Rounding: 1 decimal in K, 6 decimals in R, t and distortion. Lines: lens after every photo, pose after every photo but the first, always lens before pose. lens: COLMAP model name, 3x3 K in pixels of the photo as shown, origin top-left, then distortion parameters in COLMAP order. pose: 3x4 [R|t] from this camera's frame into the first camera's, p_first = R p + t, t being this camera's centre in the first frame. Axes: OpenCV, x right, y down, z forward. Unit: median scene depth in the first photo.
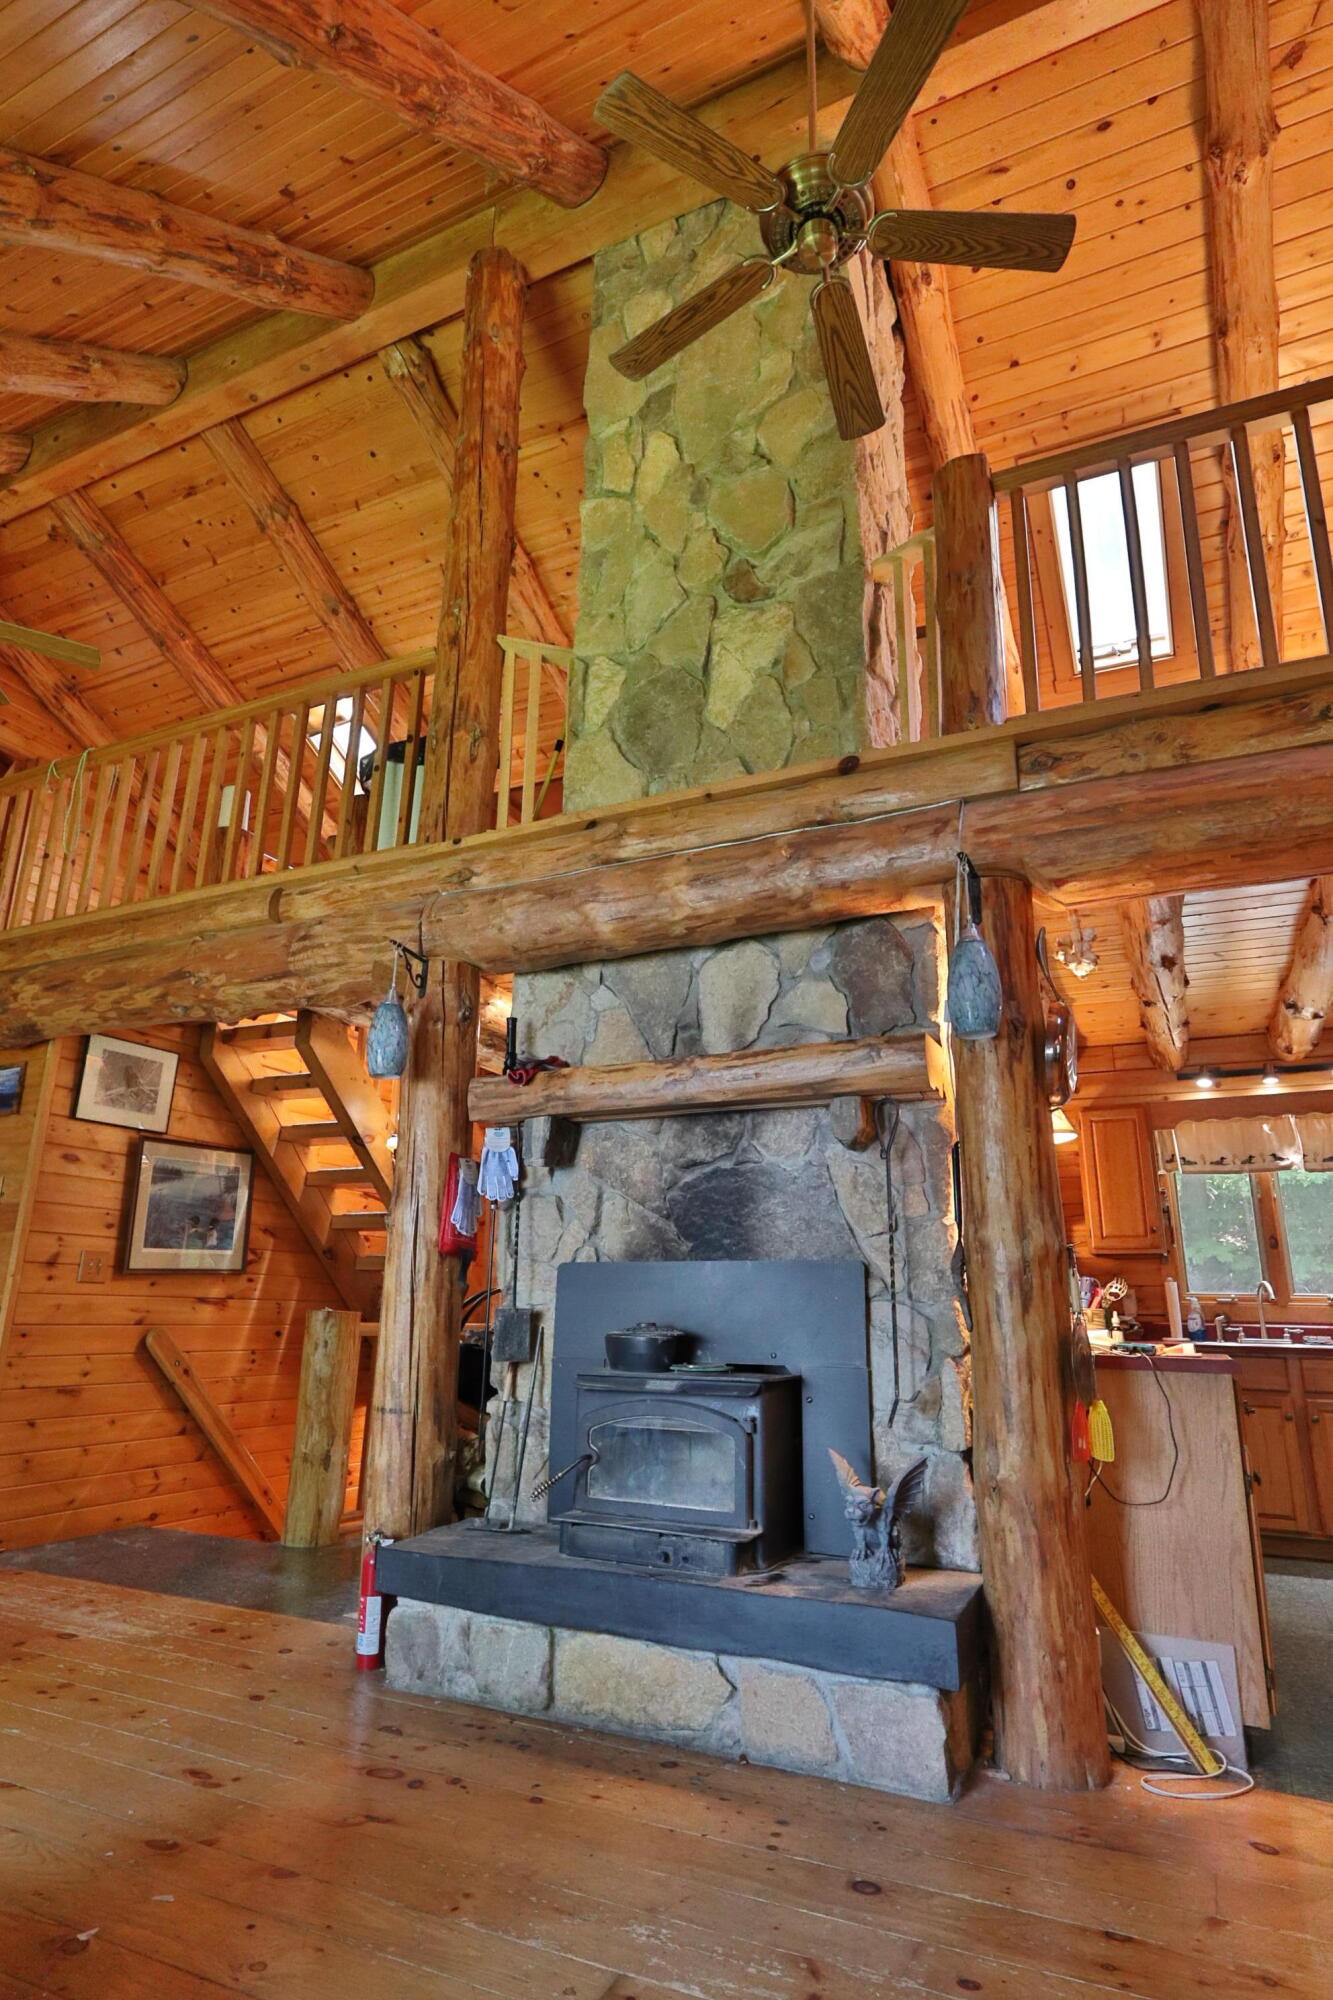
lens RADIAL K [[1073.6, 0, 663.7], [0, 1073.6, 996.0], [0, 0, 1]] dist [0.002672, 0.000858]
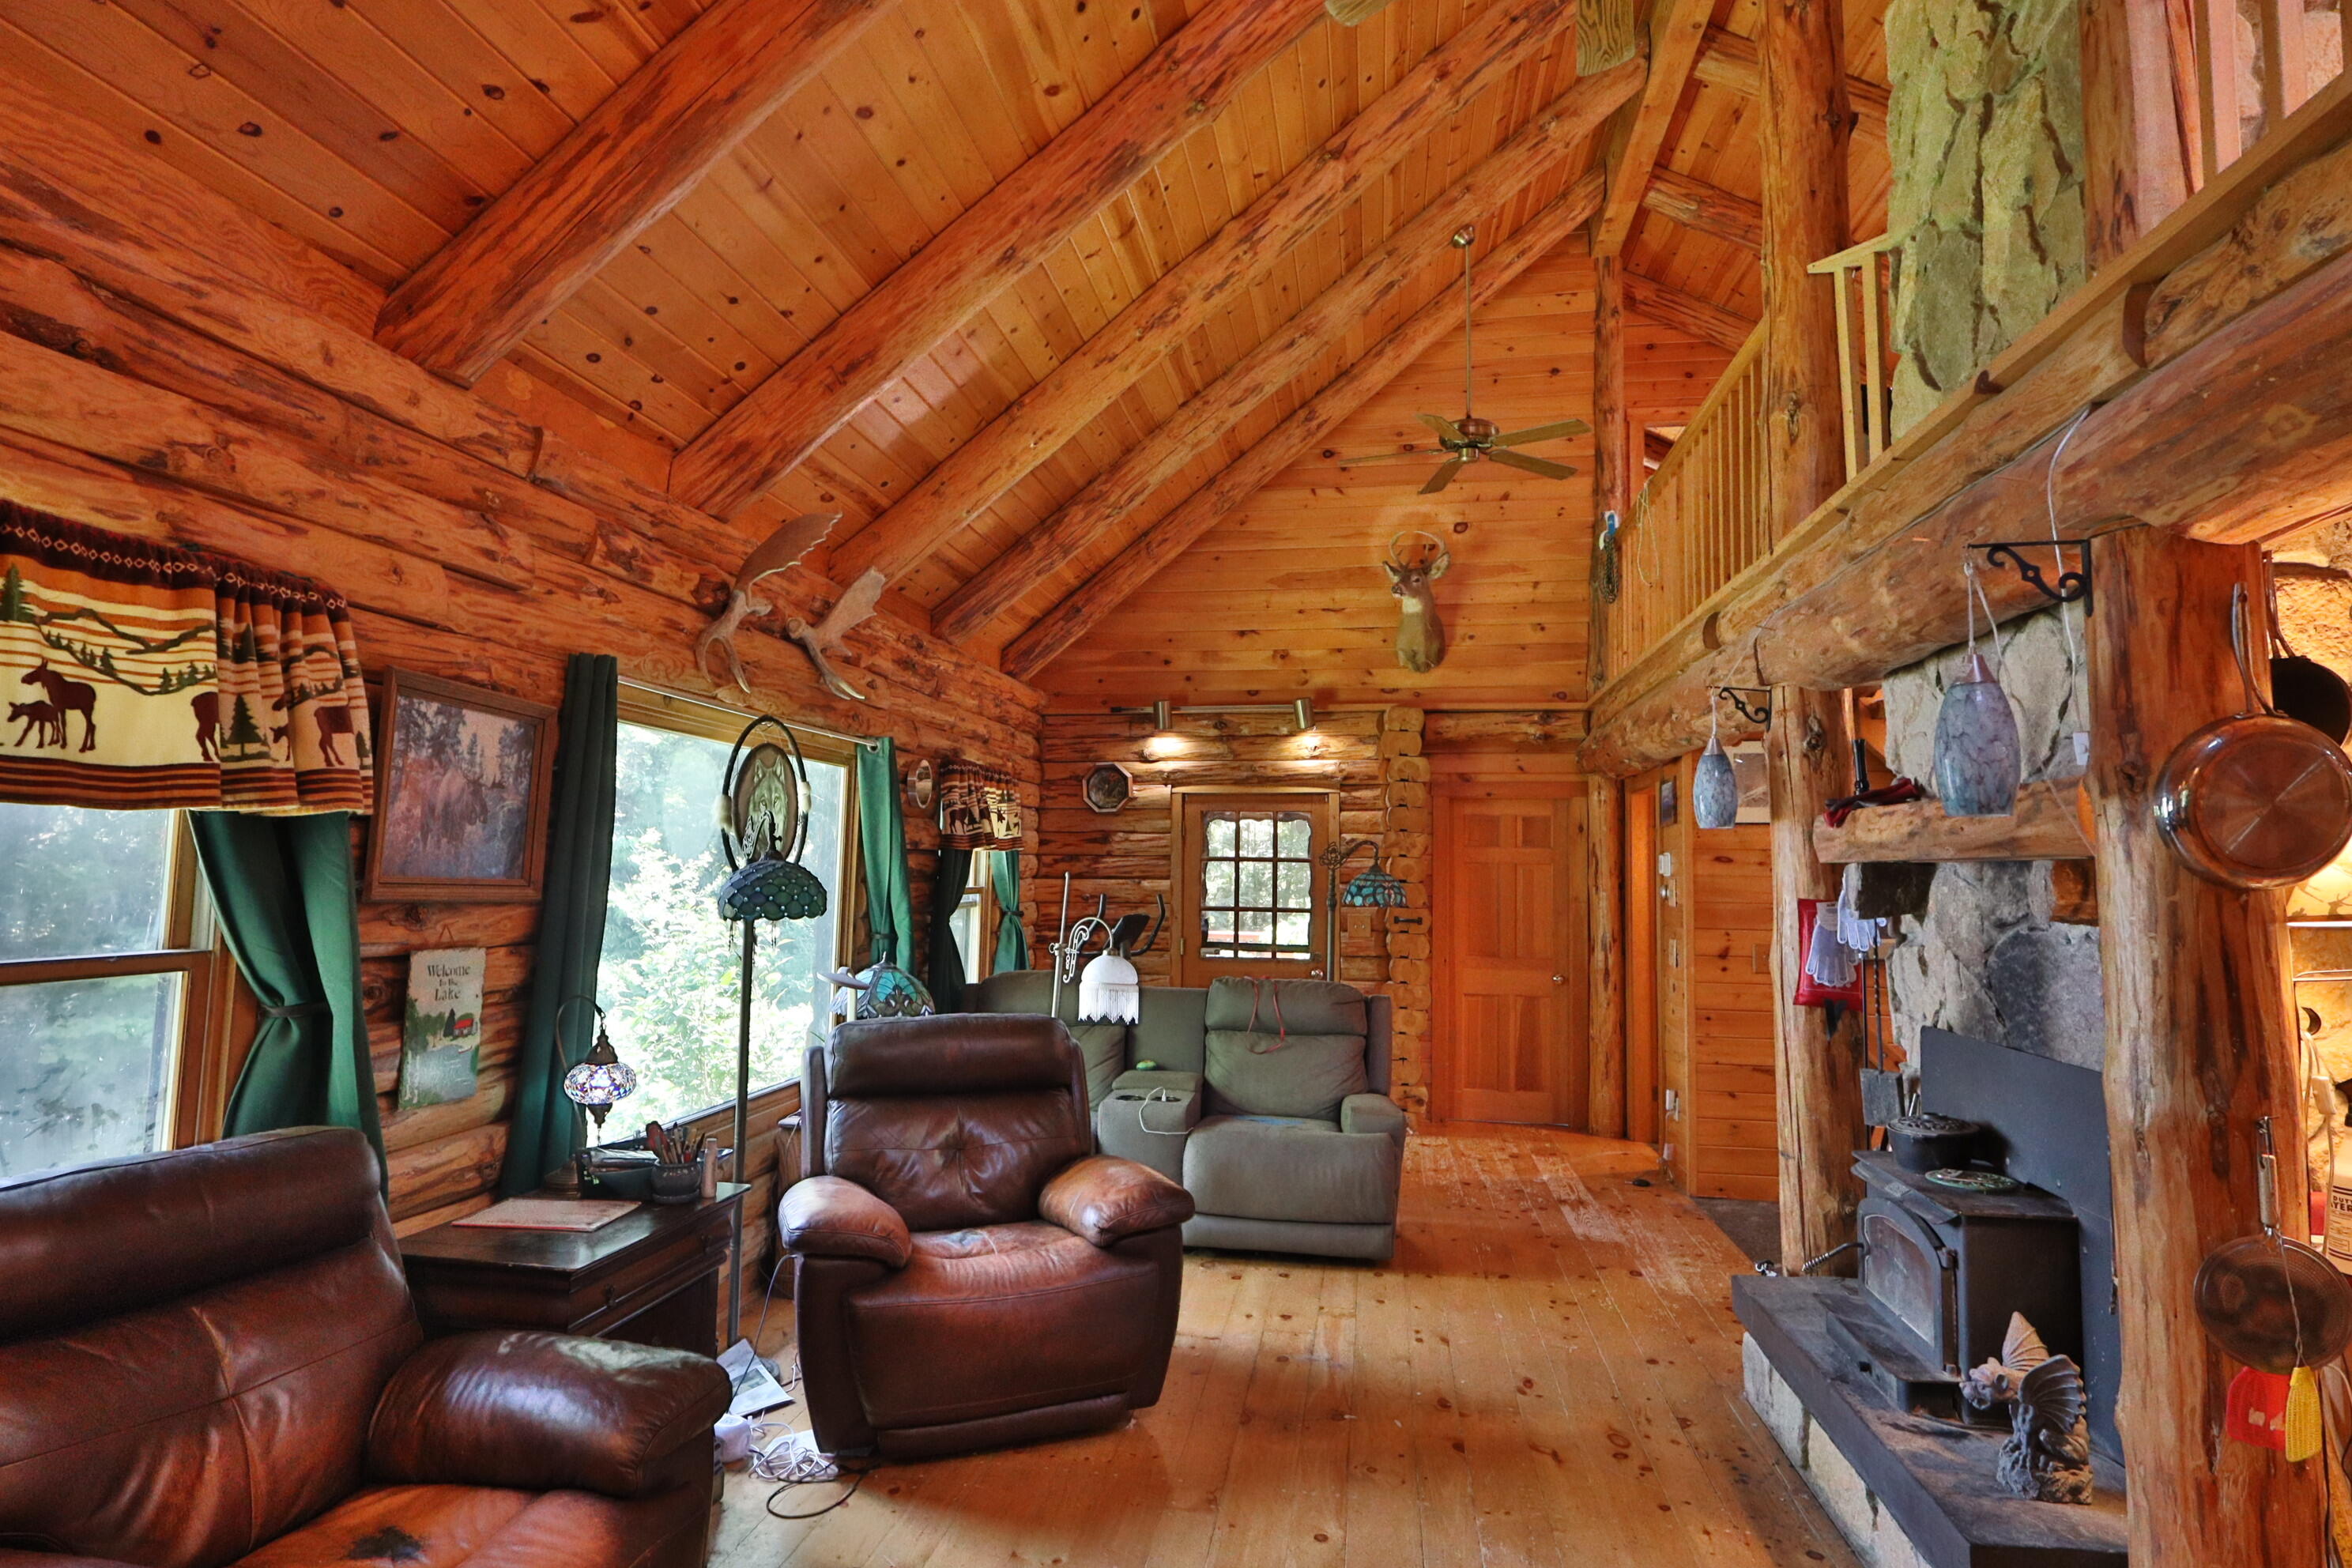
lens RADIAL K [[1262.5, 0, 1169.2], [0, 1262.5, 778.9], [0, 0, 1]] dist [0.002672, 0.000858]
pose [[0.293610, -0.081666, -0.952430, 0.881571], [0.258695, 0.965954, -0.003077, -0.118059], [0.920255, -0.245486, 0.304741, 0.231391]]
